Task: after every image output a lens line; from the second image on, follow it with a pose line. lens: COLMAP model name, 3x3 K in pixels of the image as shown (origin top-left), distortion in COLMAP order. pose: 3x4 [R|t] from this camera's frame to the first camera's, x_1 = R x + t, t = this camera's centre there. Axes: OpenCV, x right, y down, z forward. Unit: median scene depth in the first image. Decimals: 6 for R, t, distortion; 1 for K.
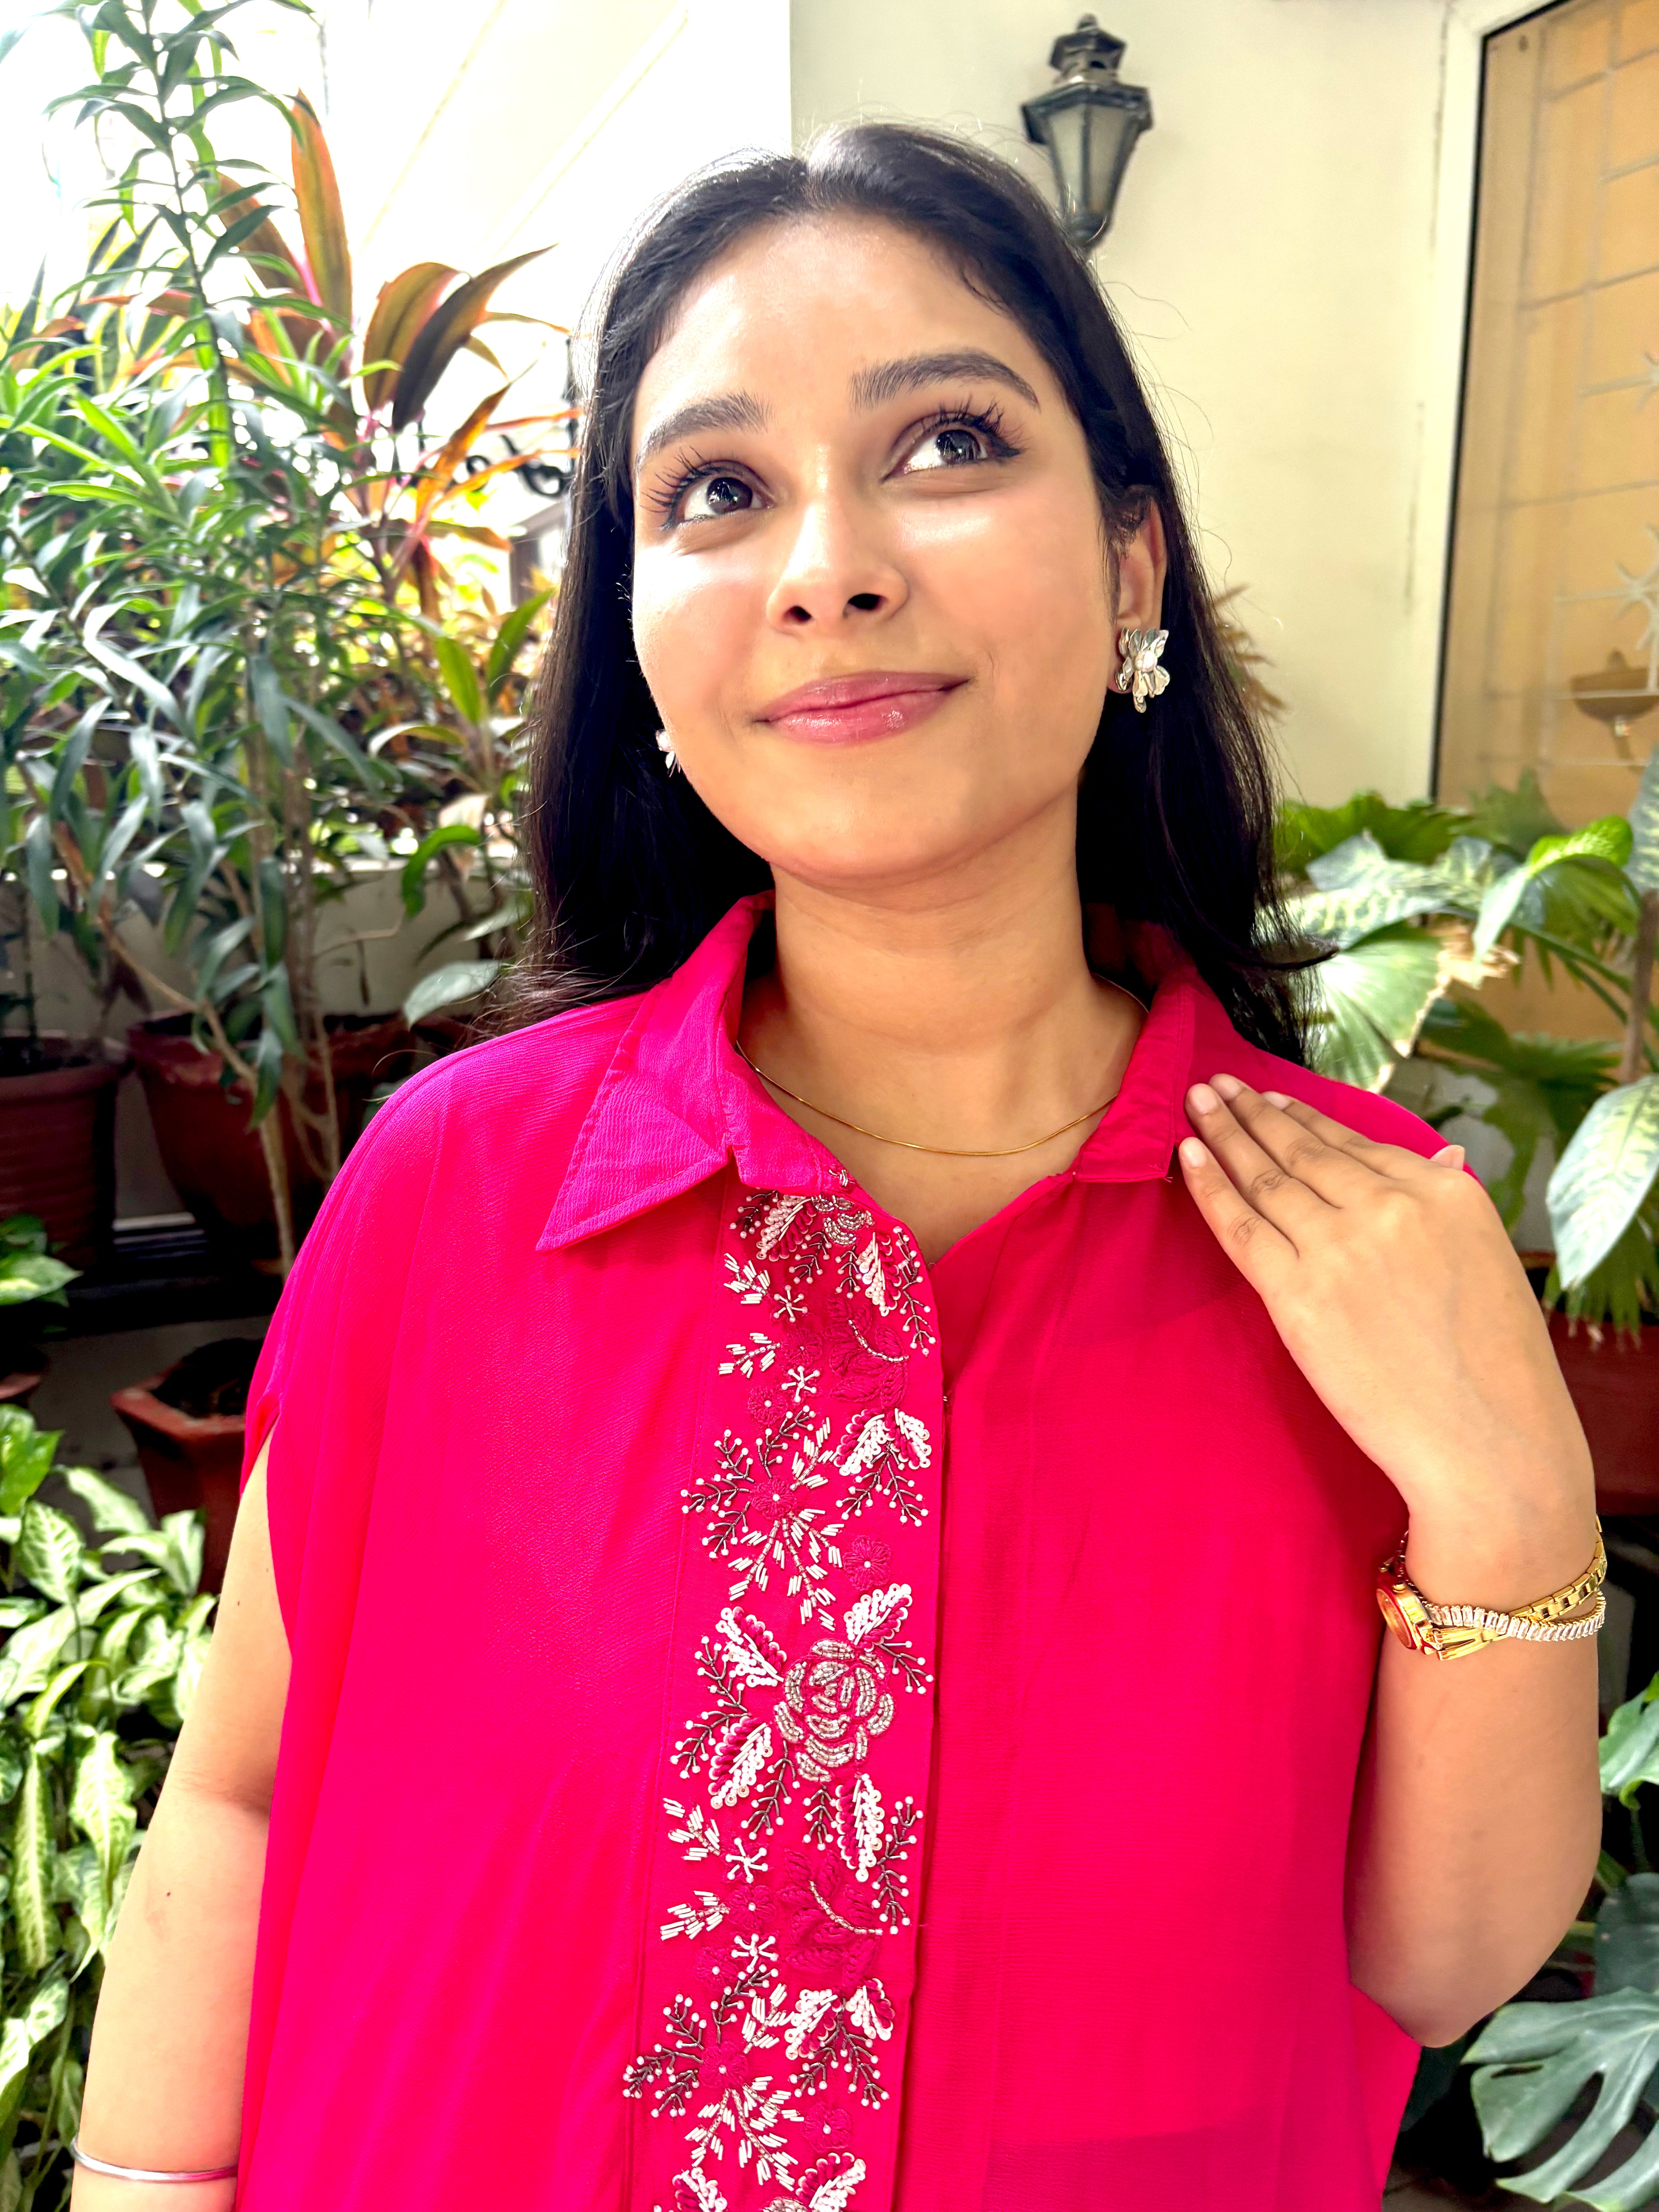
lens RADIAL K [[1731.2, 0, 814.9], [0, 1731.2, 1102.1], [0, 0, 1]] dist [0.019642, -0.036433]
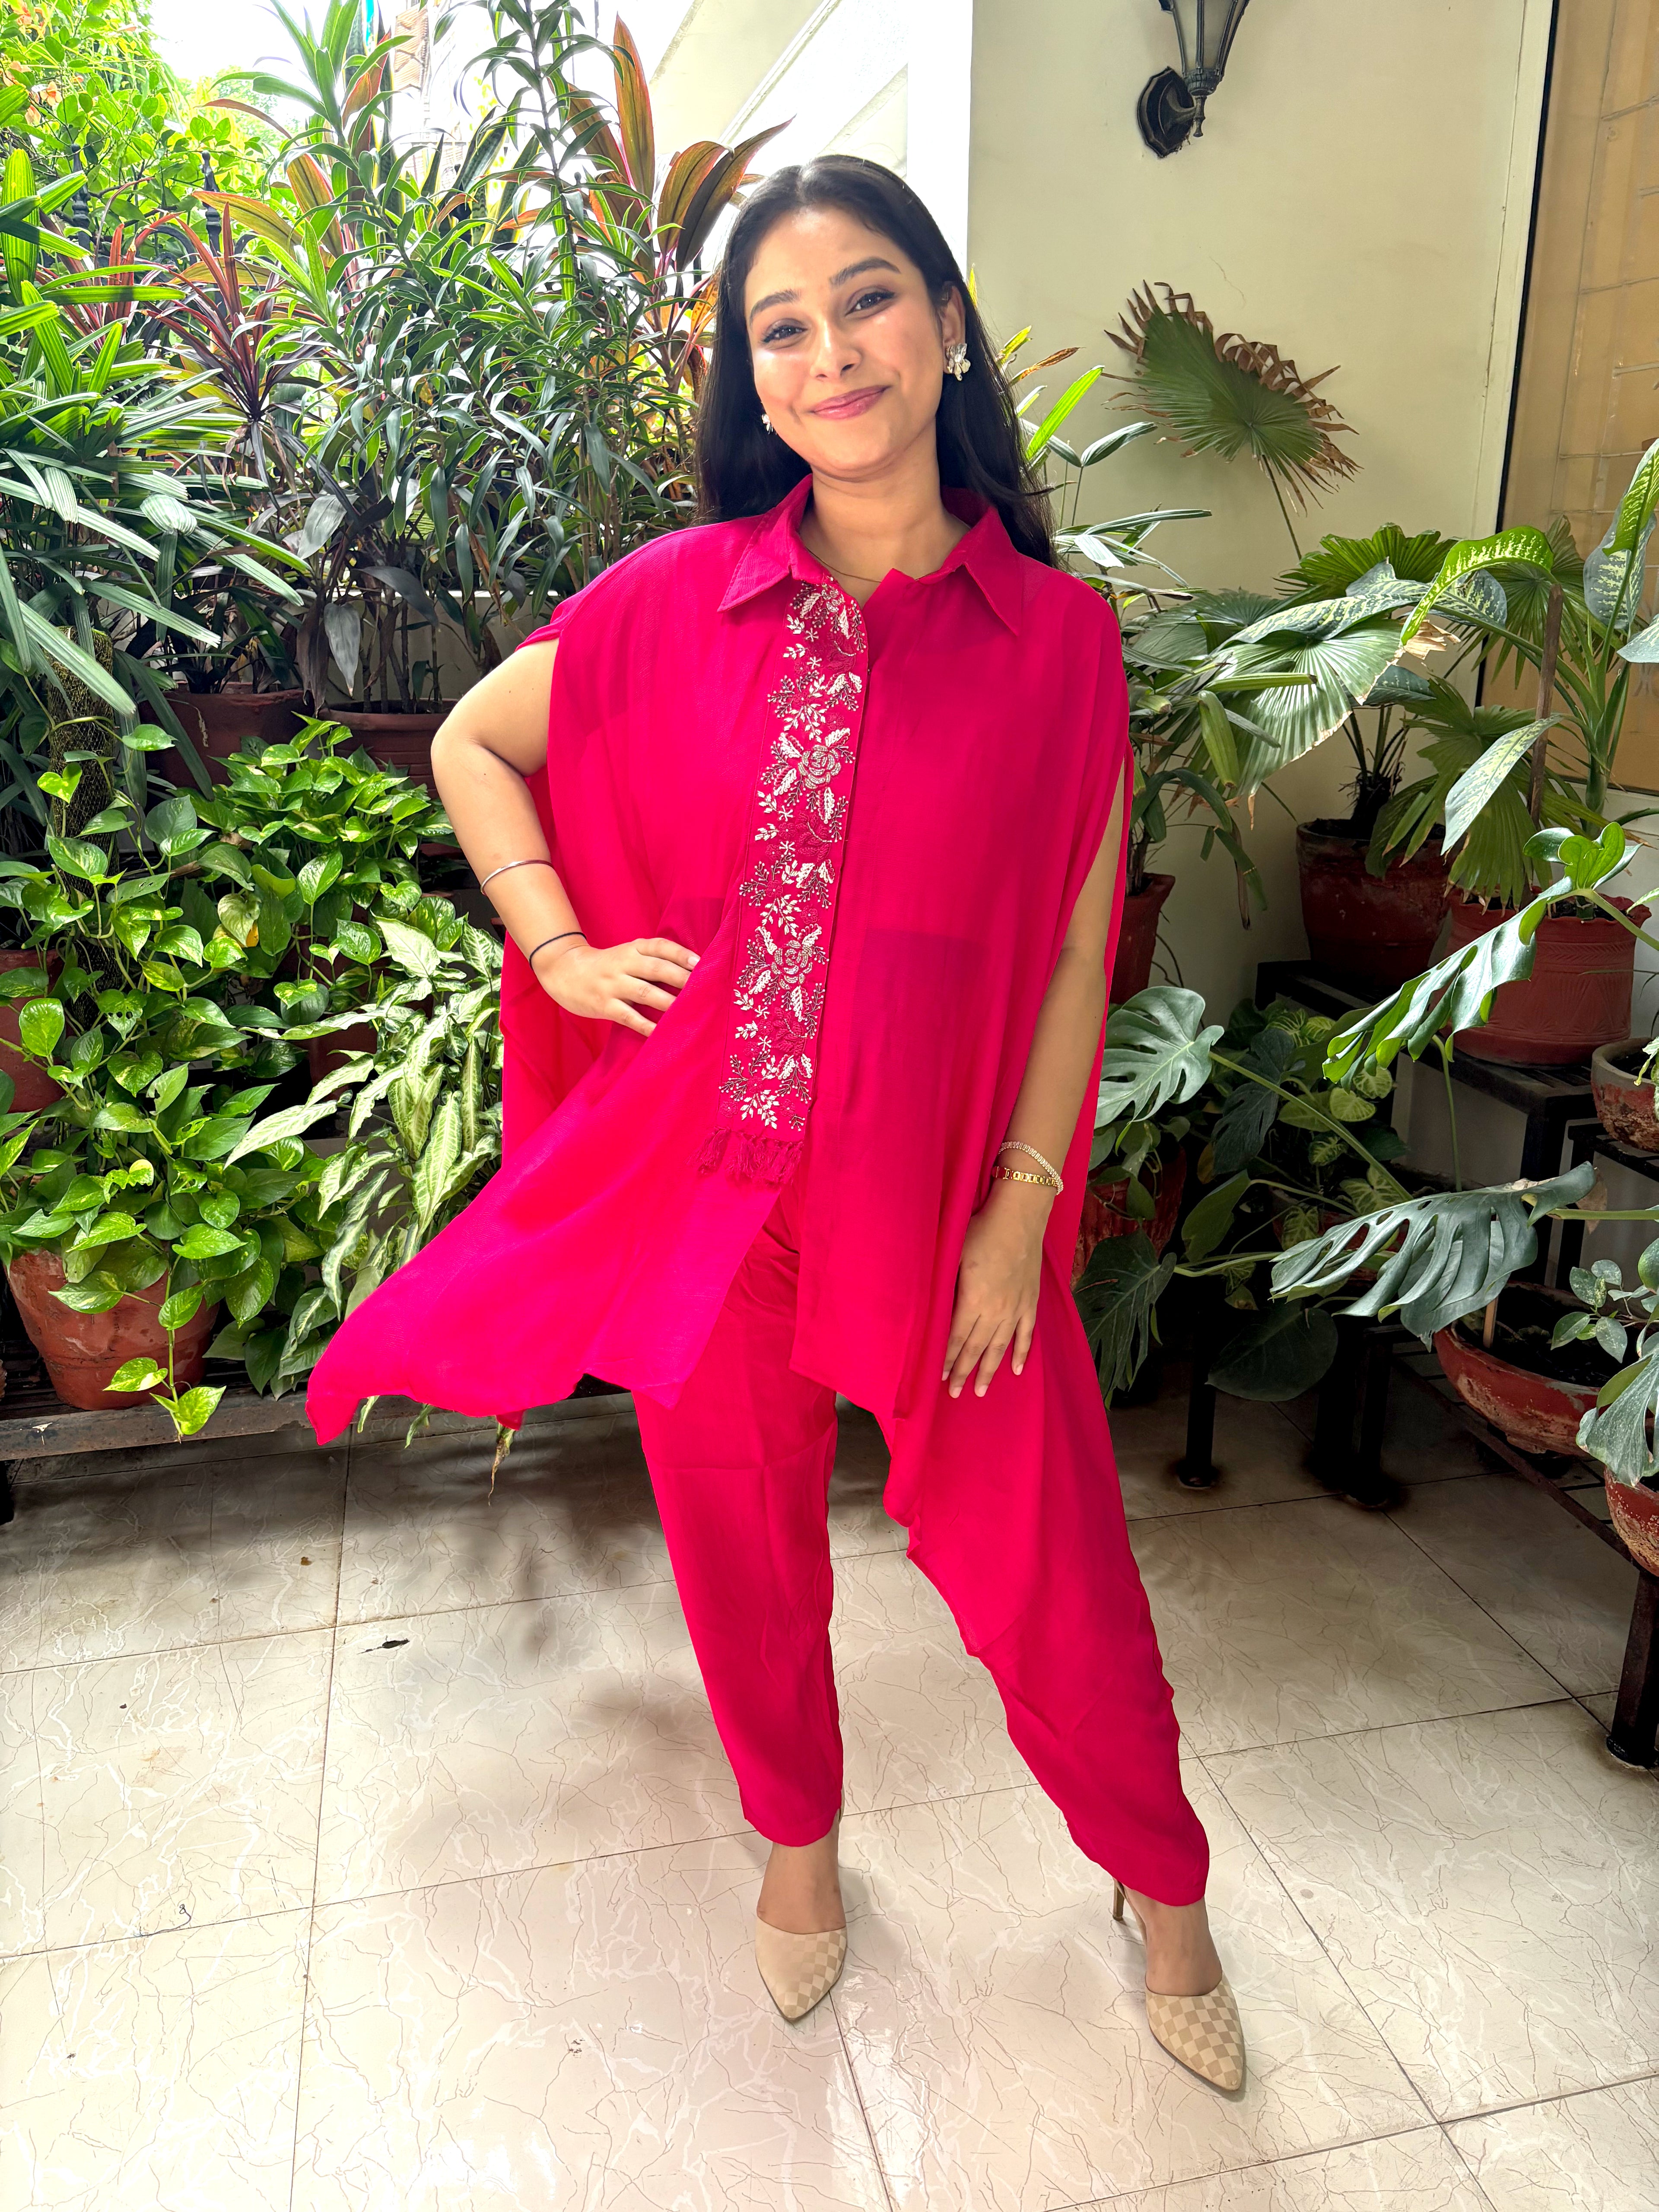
lens RADIAL K [[1731.2, 0, 820.5], [0, 1731.2, 1126.6], [0, 0, 1]] dist [0.019642, -0.036433]
pose [[0.988147, 0.042692, -0.147456, 0.425736], [-0.026325, 0.993448, 0.111213, 0.576102], [0.151238, -0.106013, 0.982796, -1.714577]]
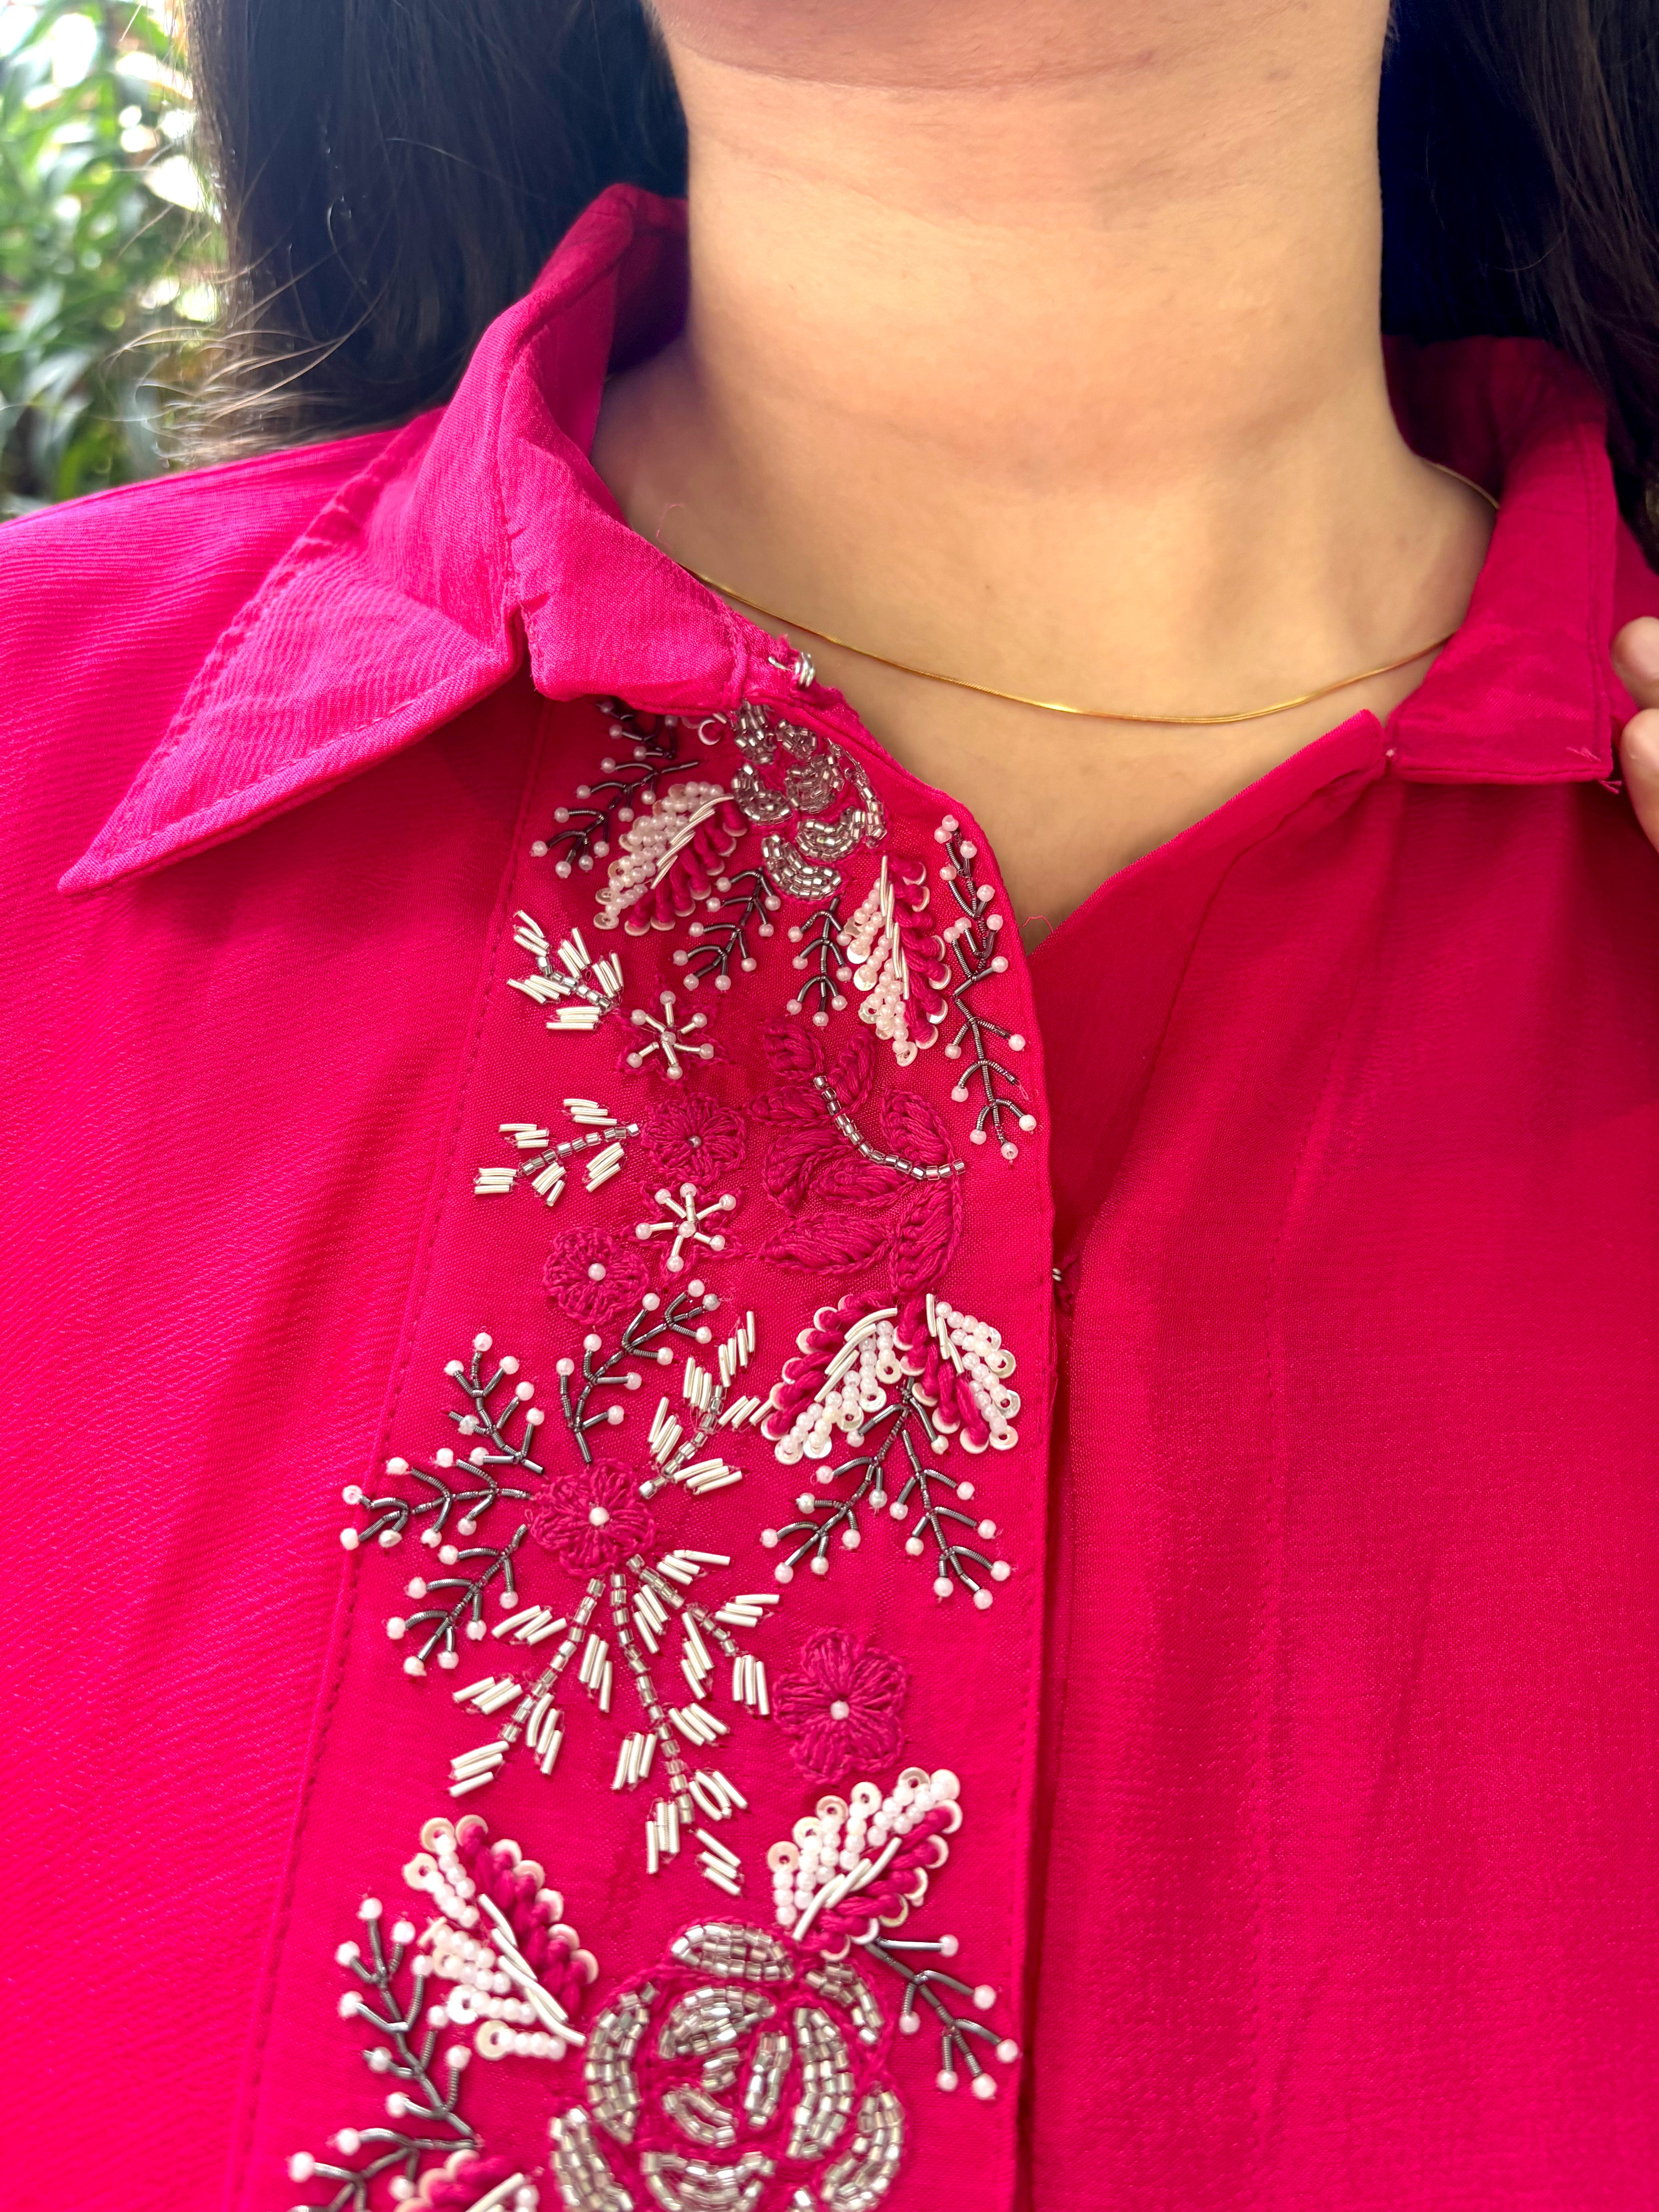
lens RADIAL K [[1731.2, 0, 726.4], [0, 1731.2, 1120.1], [0, 0, 1]] dist [0.019642, -0.036433]
pose [[0.995834, 0.018047, -0.089385, 0.035326], [-0.016943, 0.999771, 0.013096, 0.133066], [0.089601, -0.011527, 0.995911, 0.609522]]
